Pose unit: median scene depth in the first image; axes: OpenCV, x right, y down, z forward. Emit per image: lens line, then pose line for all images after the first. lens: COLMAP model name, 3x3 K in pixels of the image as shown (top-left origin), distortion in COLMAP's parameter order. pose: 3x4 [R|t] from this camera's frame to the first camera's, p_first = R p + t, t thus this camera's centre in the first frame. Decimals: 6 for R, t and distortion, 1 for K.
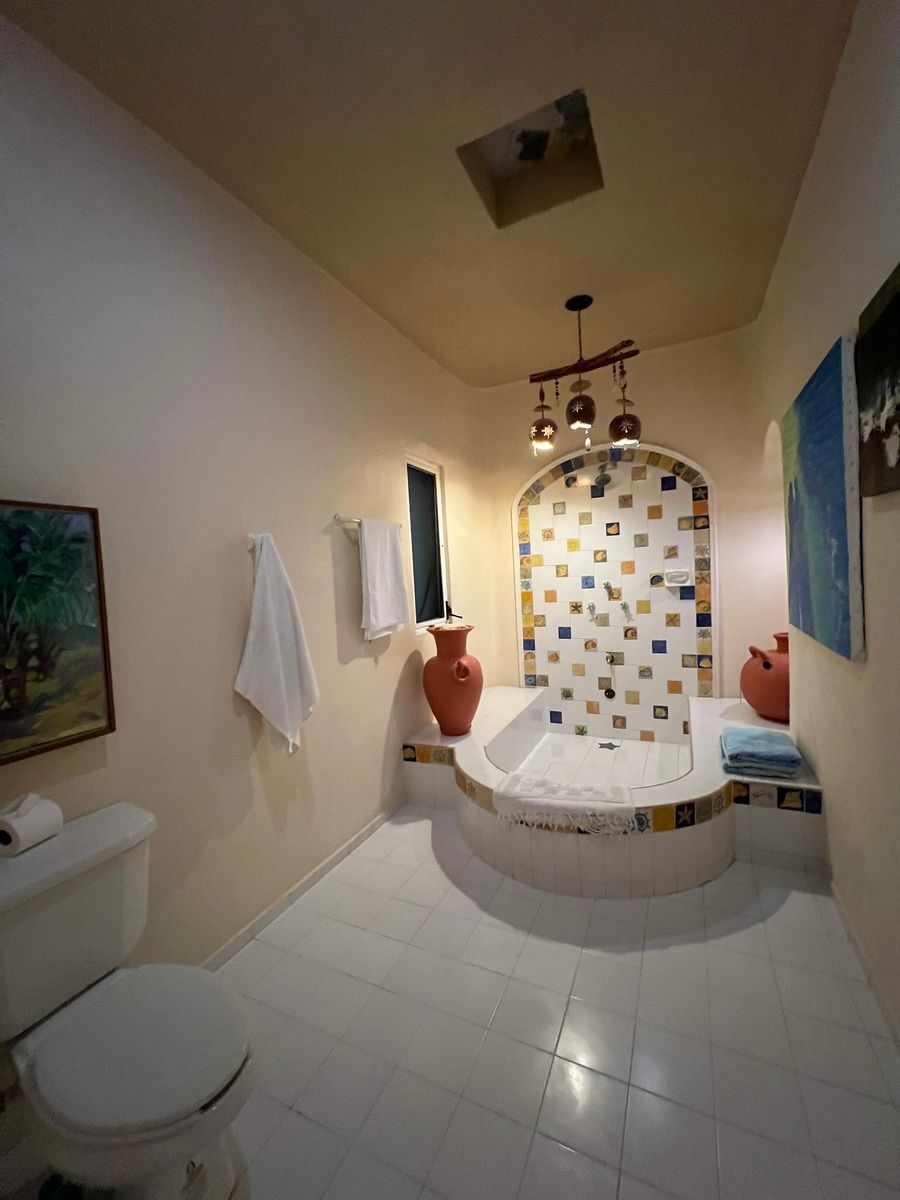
lens RADIAL K [[480.5, 0, 450.4], [0, 480.5, 598.5], [0, 0, 1]] dist [-0.002765, 0.000638]
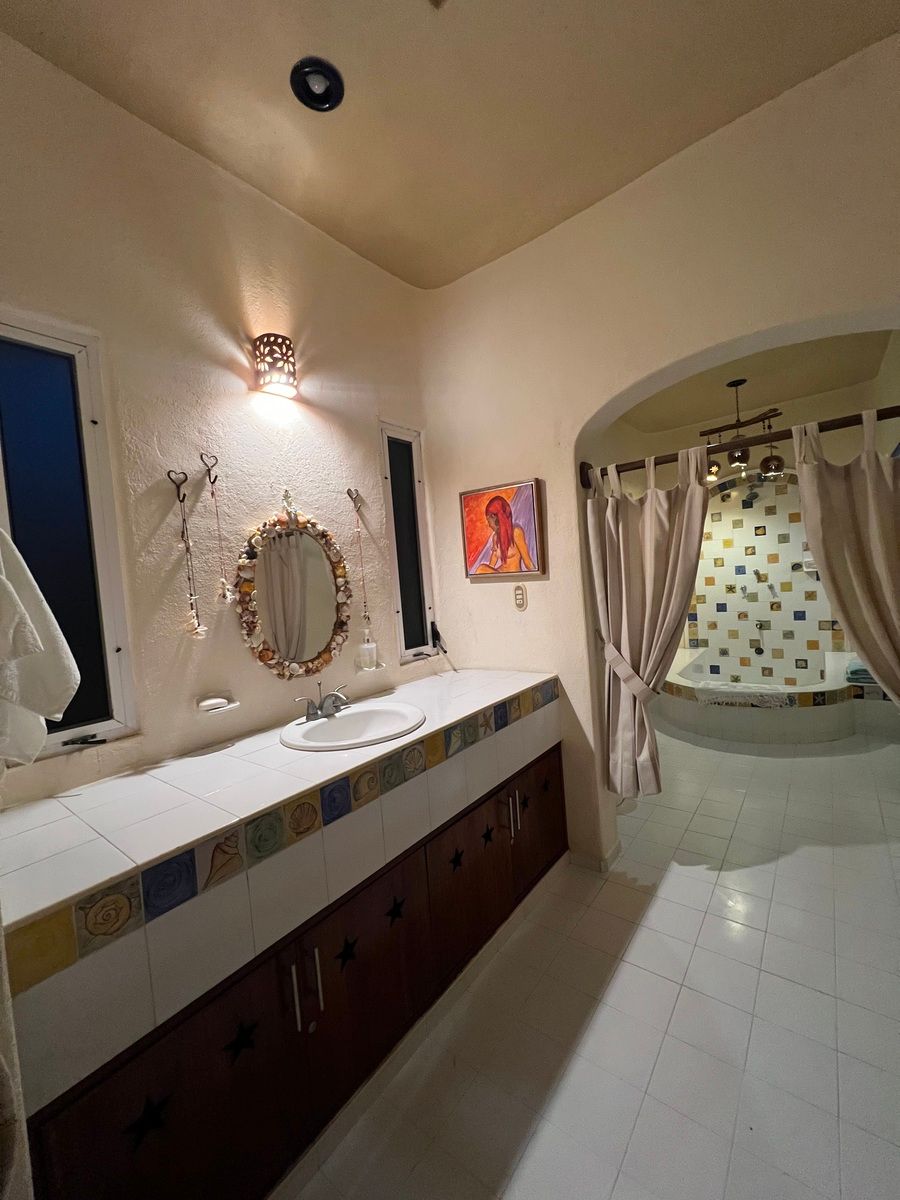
lens RADIAL K [[480.5, 0, 450.5], [0, 480.5, 599.4], [0, 0, 1]] dist [-0.002765, 0.000638]
pose [[0.977292, -0.014459, -0.211402, -0.242425], [0.015256, 0.999881, 0.002140, 0.035526], [0.211346, -0.005317, 0.977397, -0.535134]]
